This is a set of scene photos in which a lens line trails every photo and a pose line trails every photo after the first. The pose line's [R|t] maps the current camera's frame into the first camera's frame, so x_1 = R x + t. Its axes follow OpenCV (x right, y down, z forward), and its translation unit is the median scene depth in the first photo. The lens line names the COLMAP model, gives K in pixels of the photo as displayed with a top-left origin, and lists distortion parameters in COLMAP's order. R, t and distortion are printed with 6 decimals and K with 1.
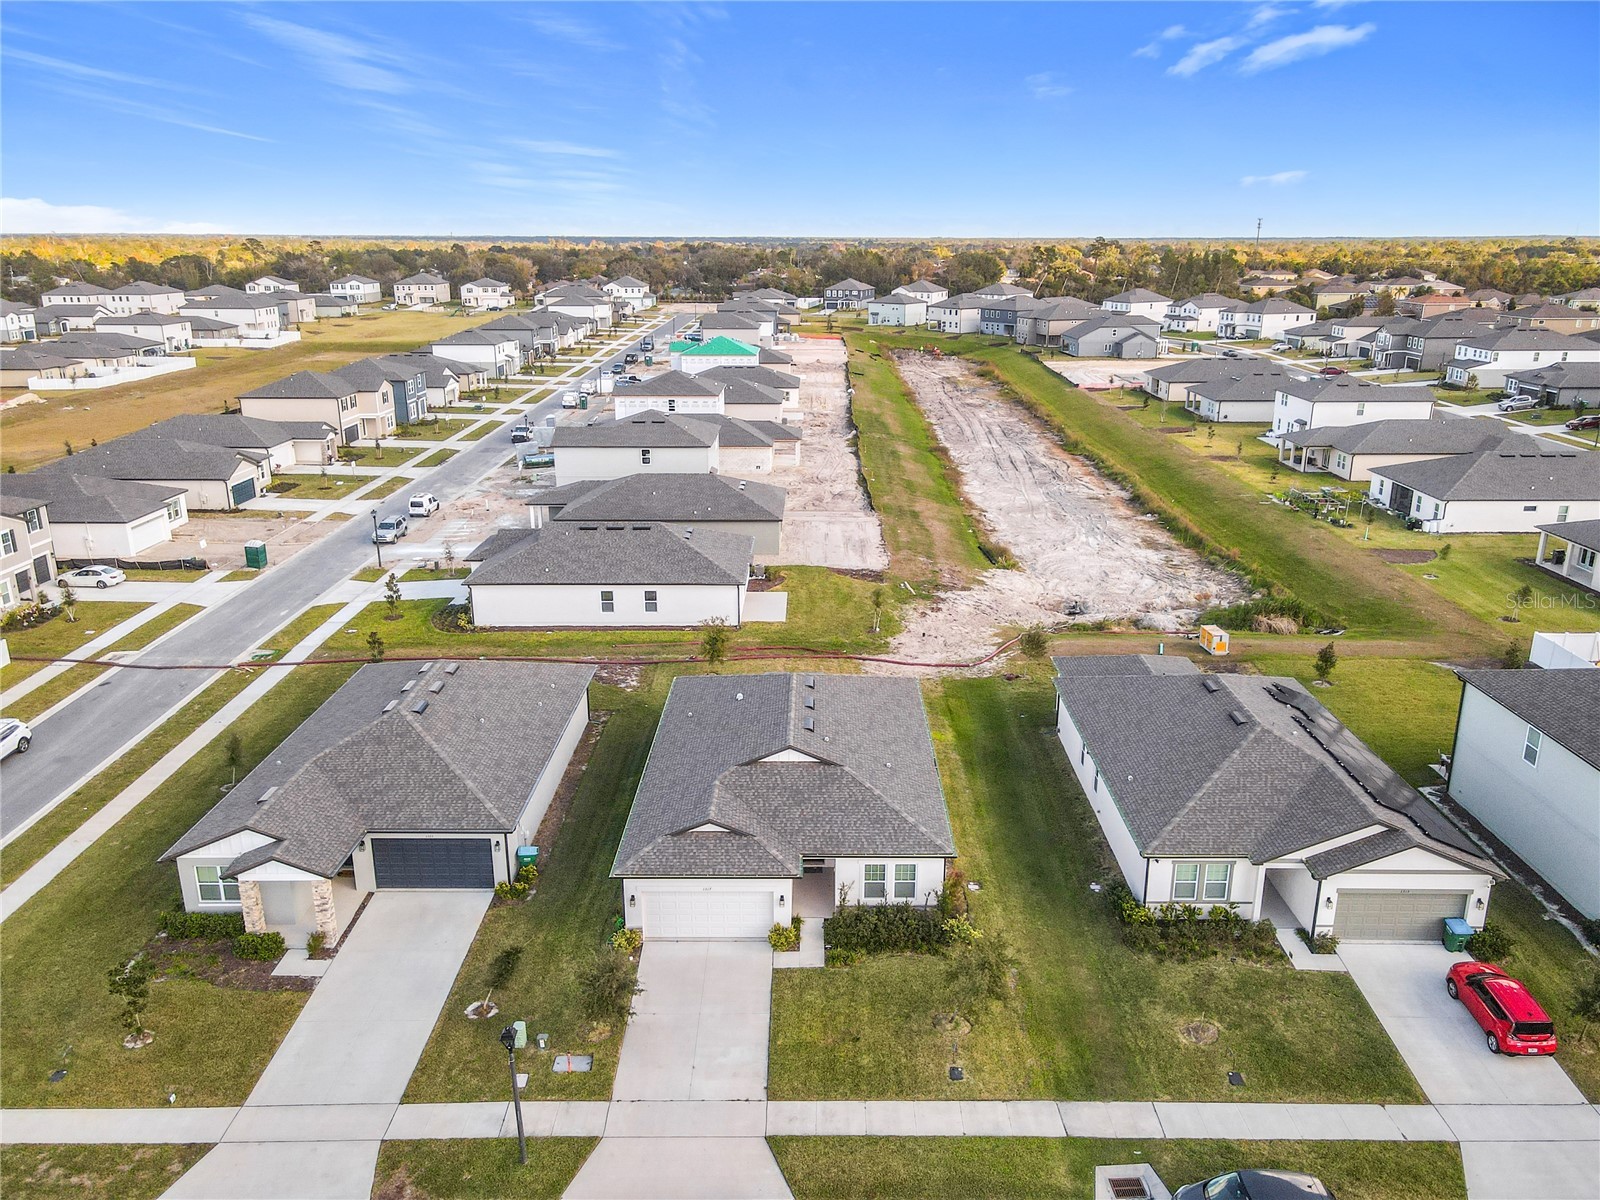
lens RADIAL K [[1217.5, 0, 810.3], [0, 1217.5, 590.9], [0, 0, 1]] dist [-0.003588, 0.040745]
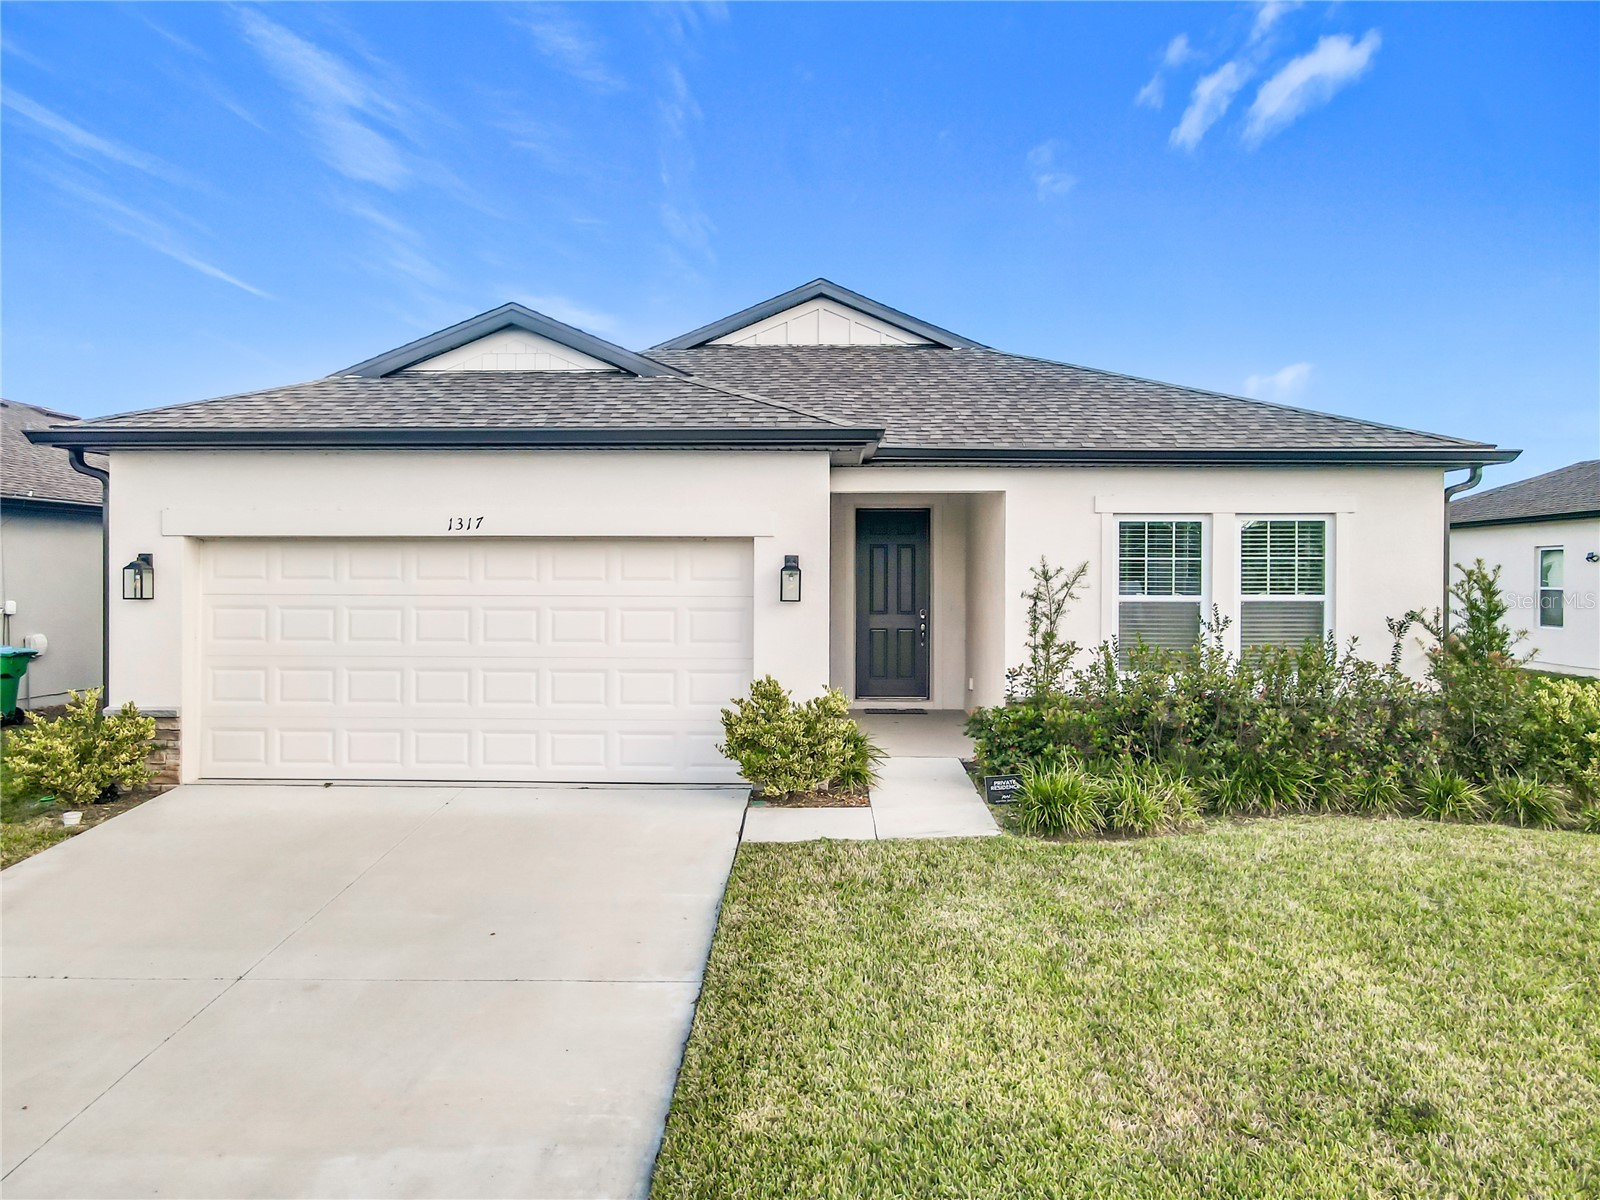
lens RADIAL K [[1217.5, 0, 780.7], [0, 1217.5, 549.8], [0, 0, 1]] dist [-0.003588, 0.040745]
pose [[0.999185, -0.000690, -0.040365, -0.014544], [-0.011585, 0.952904, -0.303051, 0.290275], [0.038673, 0.303271, 0.952119, 0.714890]]
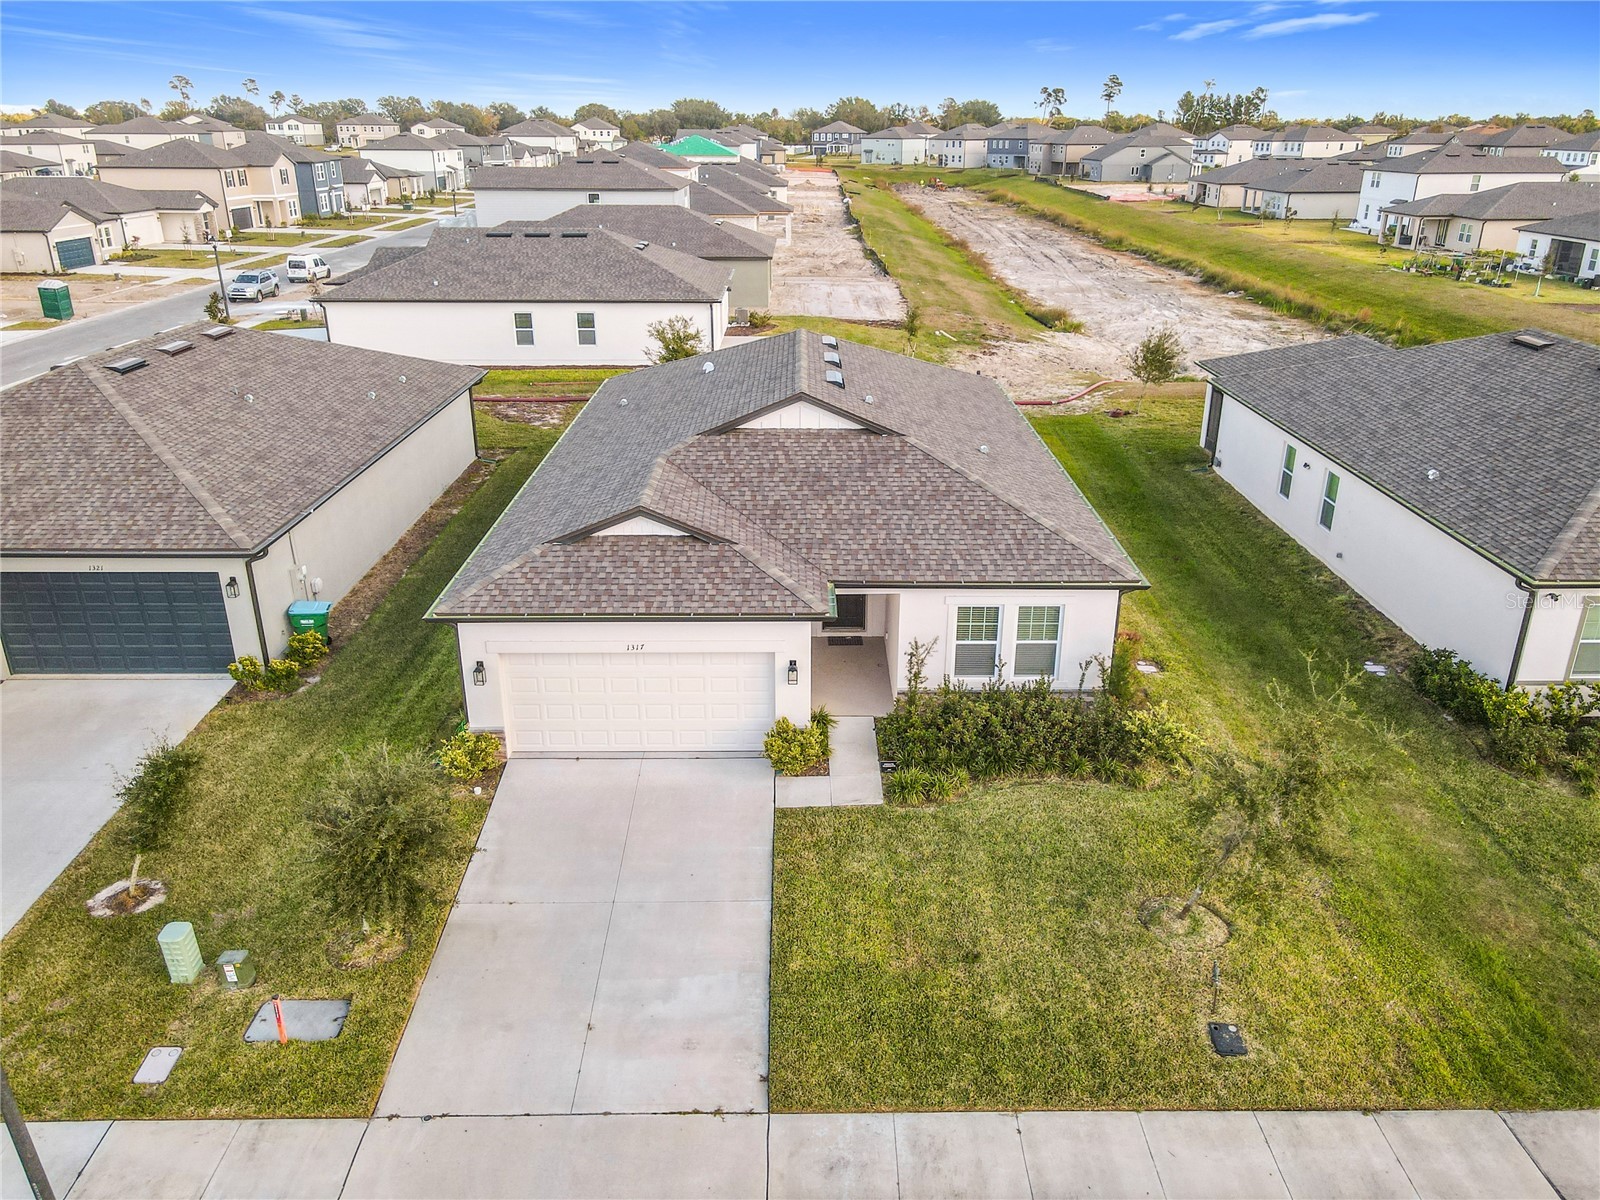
lens RADIAL K [[1217.5, 0, 802.8], [0, 1217.5, 601.1], [0, 0, 1]] dist [-0.003588, 0.040745]
pose [[0.999970, -0.004133, 0.006512, -0.020232], [0.003537, 0.996025, 0.089003, 0.168004], [-0.006854, -0.088977, 0.996010, 0.479537]]
